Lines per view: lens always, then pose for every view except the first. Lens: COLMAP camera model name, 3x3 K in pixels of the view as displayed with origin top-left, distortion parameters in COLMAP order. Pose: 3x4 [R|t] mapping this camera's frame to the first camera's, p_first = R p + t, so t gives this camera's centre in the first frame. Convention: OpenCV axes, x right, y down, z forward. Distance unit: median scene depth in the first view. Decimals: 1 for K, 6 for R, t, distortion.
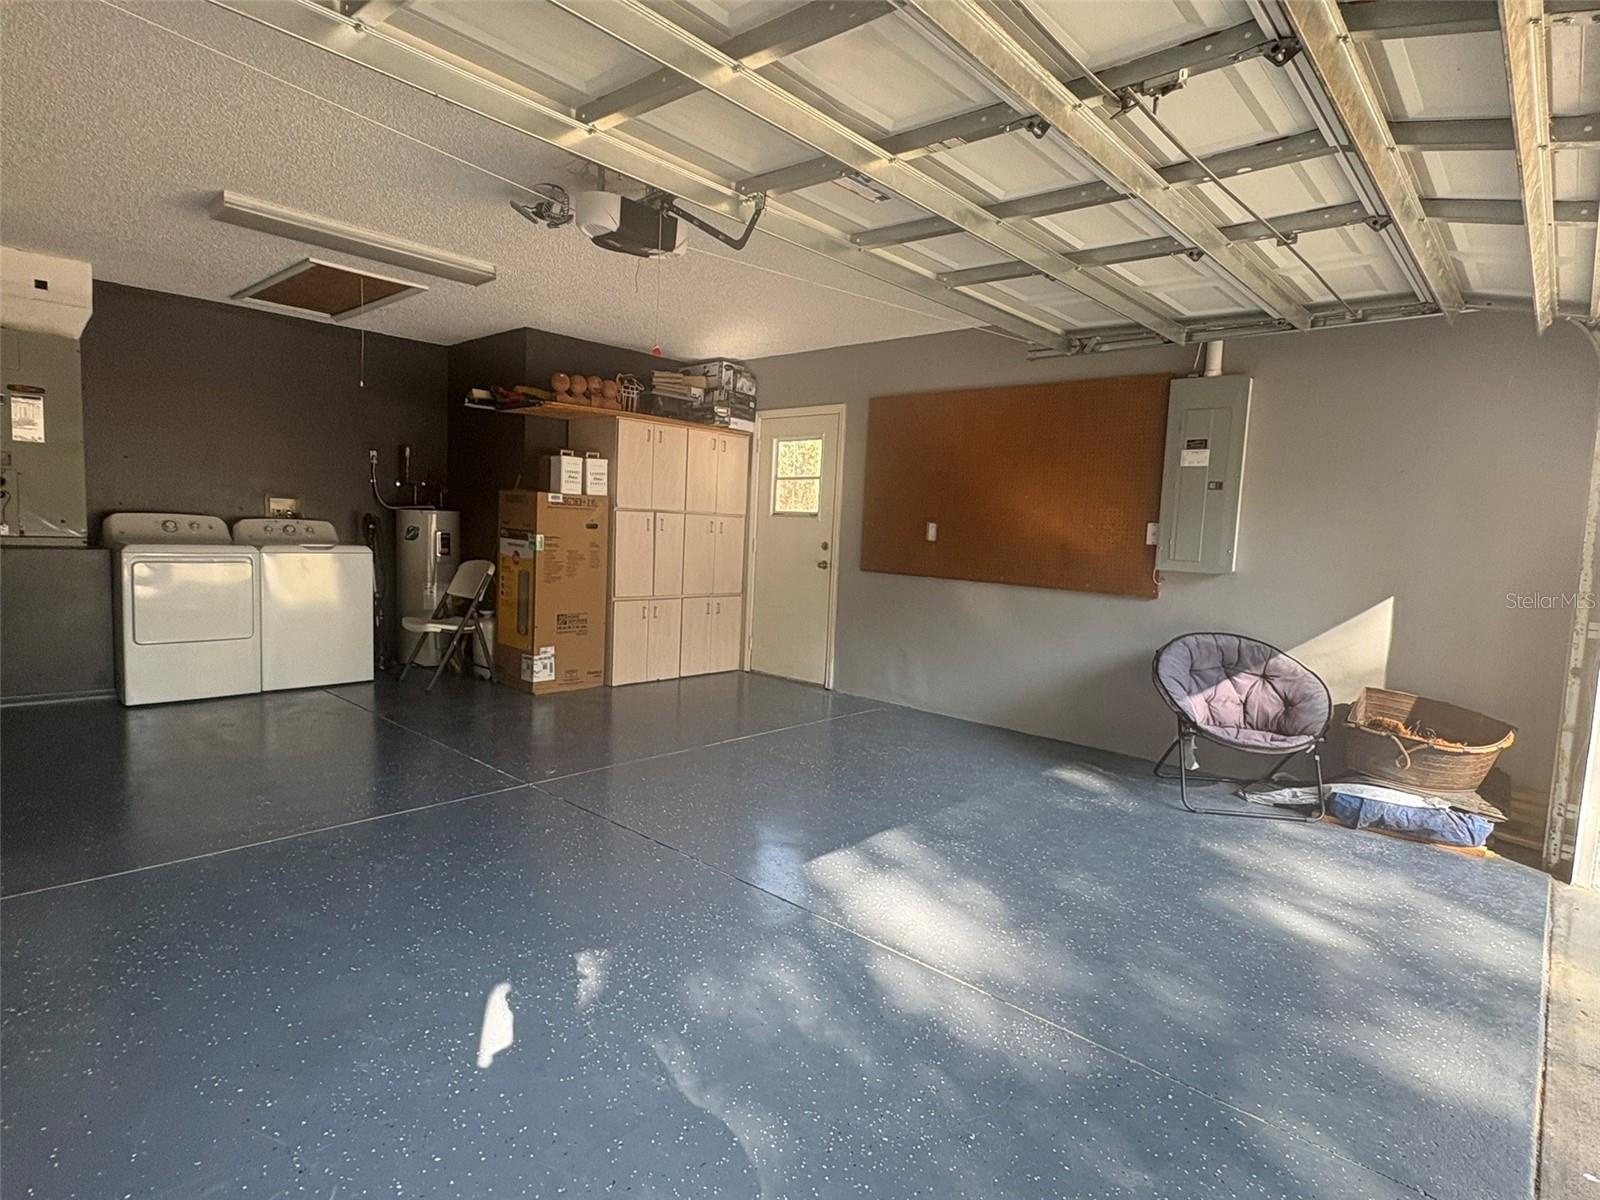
lens RADIAL K [[874.2, 0, 800.0], [0, 874.2, 600.0], [0, 0, 1]] dist [0.001853, 0.001010]
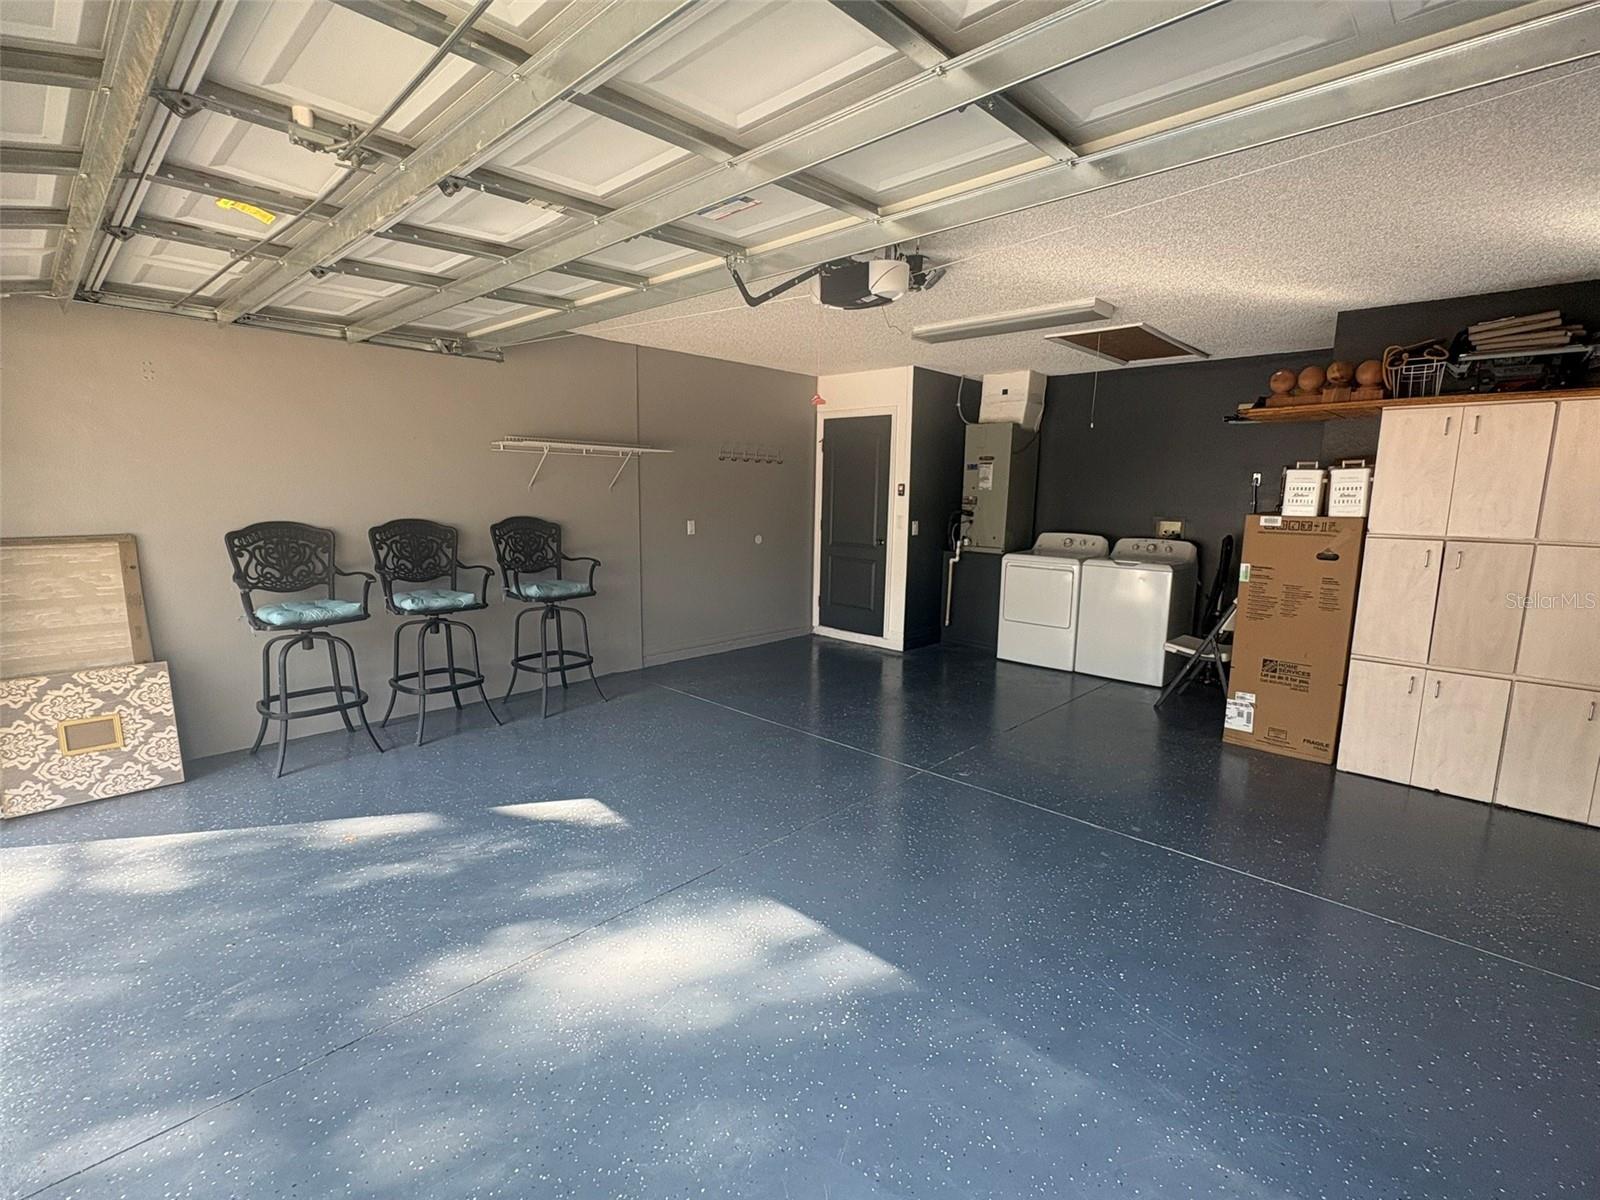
lens RADIAL K [[742.5, 0, 800.0], [0, 742.5, 600.0], [0, 0, 1]] dist [0.002685, 0.000305]
pose [[-0.036113, 0.103303, -0.993994, 0.450176], [-0.102167, 0.989050, 0.106501, -0.070781], [0.994111, 0.105400, -0.025163, 0.568367]]
